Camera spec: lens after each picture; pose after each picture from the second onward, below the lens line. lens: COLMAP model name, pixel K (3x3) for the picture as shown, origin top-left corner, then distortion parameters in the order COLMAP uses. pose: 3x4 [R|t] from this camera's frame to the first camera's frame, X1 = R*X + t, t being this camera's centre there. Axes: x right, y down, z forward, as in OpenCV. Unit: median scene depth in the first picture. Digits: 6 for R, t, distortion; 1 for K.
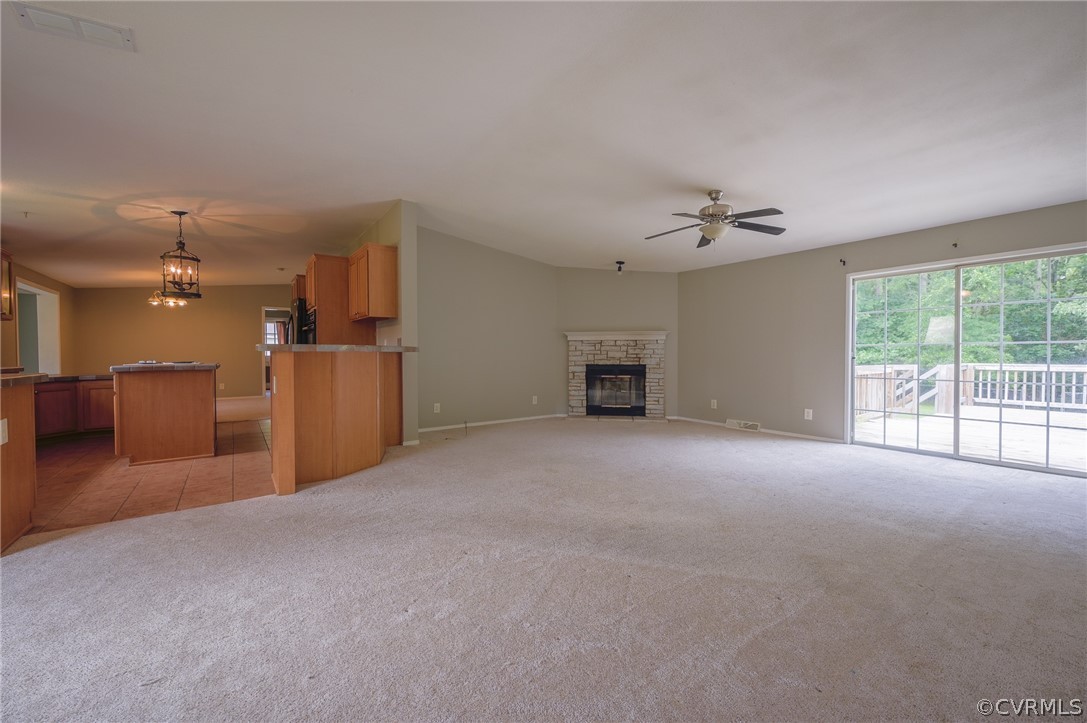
lens RADIAL K [[431.9, 0, 543.2], [0, 431.9, 359.8], [0, 0, 1]] dist [-0.001733, 0.000195]
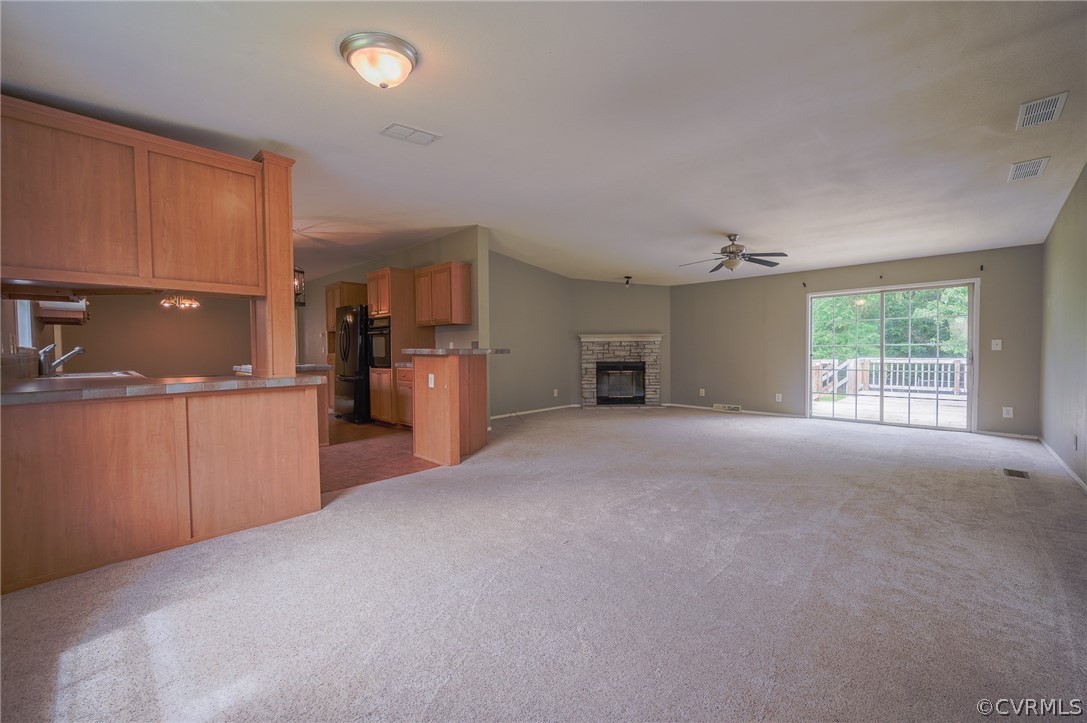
lens RADIAL K [[431.9, 0, 540.7], [0, 431.9, 359.3], [0, 0, 1]] dist [-0.001733, 0.000195]
pose [[0.985760, -0.009369, 0.167896, -0.351563], [0.008549, 0.999948, 0.005607, -0.006007], [-0.167940, -0.004092, 0.985789, -0.200736]]
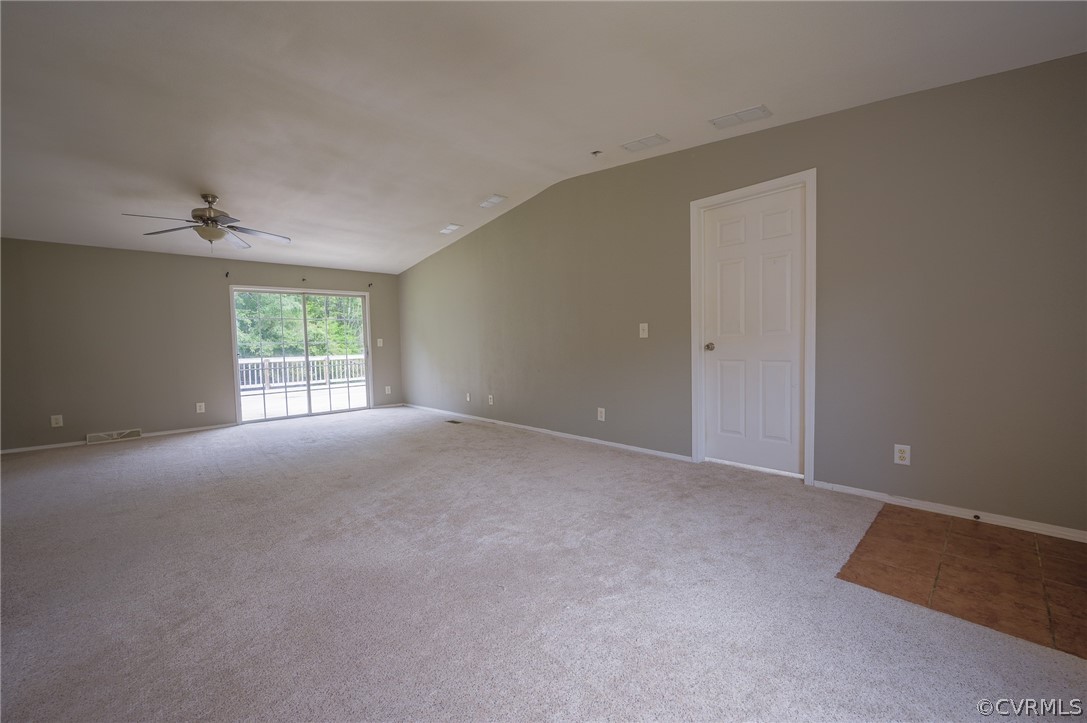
lens RADIAL K [[431.9, 0, 546.1], [0, 431.9, 364.6], [0, 0, 1]] dist [-0.001733, 0.000195]
pose [[-0.114355, -0.044316, 0.992451, -0.596700], [0.042202, 0.997886, 0.049422, -0.000084], [-0.992543, 0.047535, -0.112243, 0.266123]]
